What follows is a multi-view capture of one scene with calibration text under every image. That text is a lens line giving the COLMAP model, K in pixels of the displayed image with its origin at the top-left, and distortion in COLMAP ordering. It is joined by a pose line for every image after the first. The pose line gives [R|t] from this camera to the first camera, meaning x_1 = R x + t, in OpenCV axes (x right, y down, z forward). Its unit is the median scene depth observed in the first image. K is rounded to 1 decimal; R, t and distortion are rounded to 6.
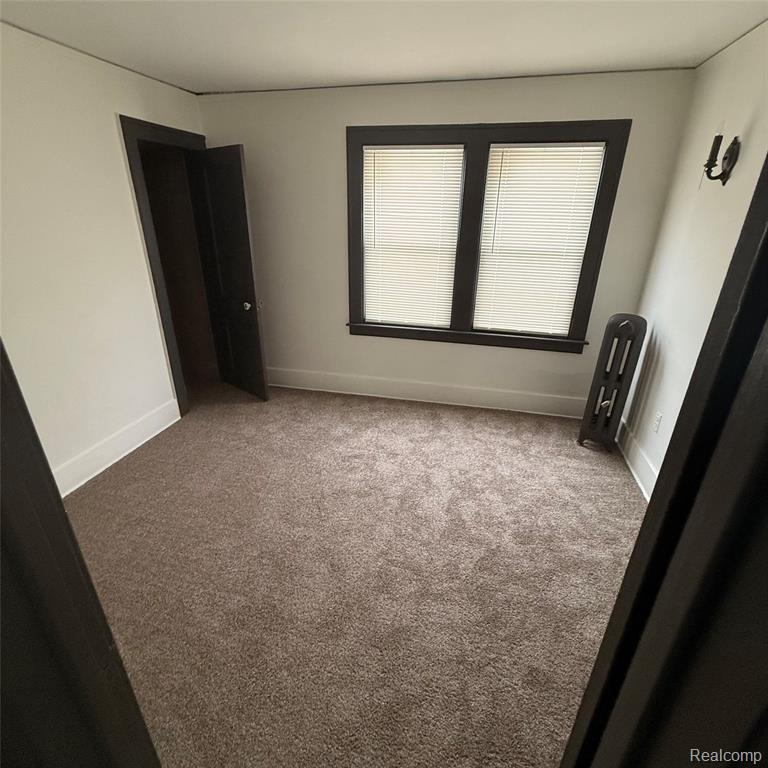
lens RADIAL K [[398.5, 0, 384.0], [0, 398.5, 384.0], [0, 0, 1]] dist [0.000958, 0.000087]
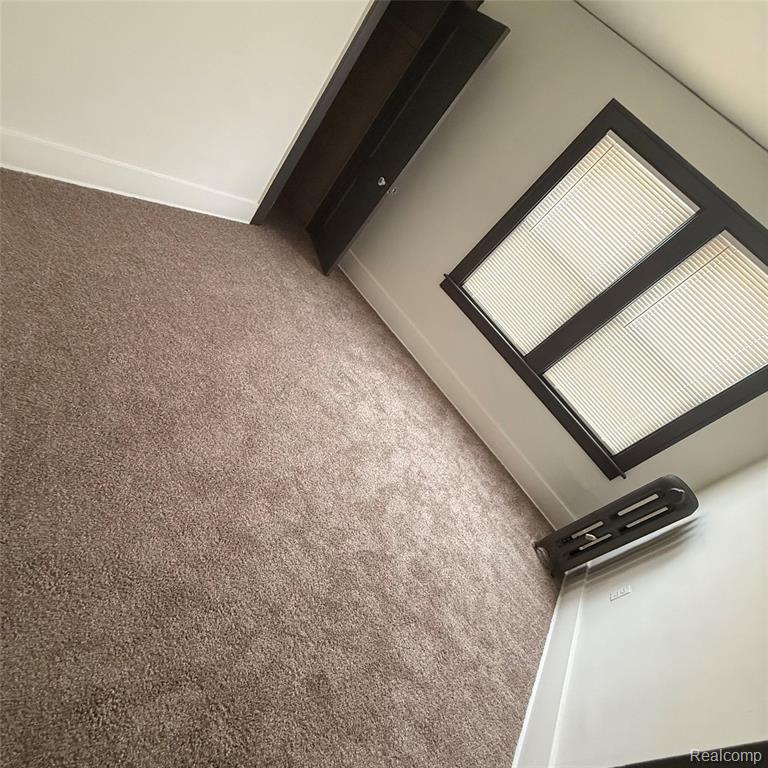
lens RADIAL K [[398.5, 0, 384.0], [0, 398.5, 384.0], [0, 0, 1]] dist [0.000958, 0.000087]
pose [[0.706817, 0.706500, -0.035606, 0.024307], [-0.700671, 0.706133, 0.102158, 0.043813], [0.097317, -0.047259, 0.994131, 0.098635]]
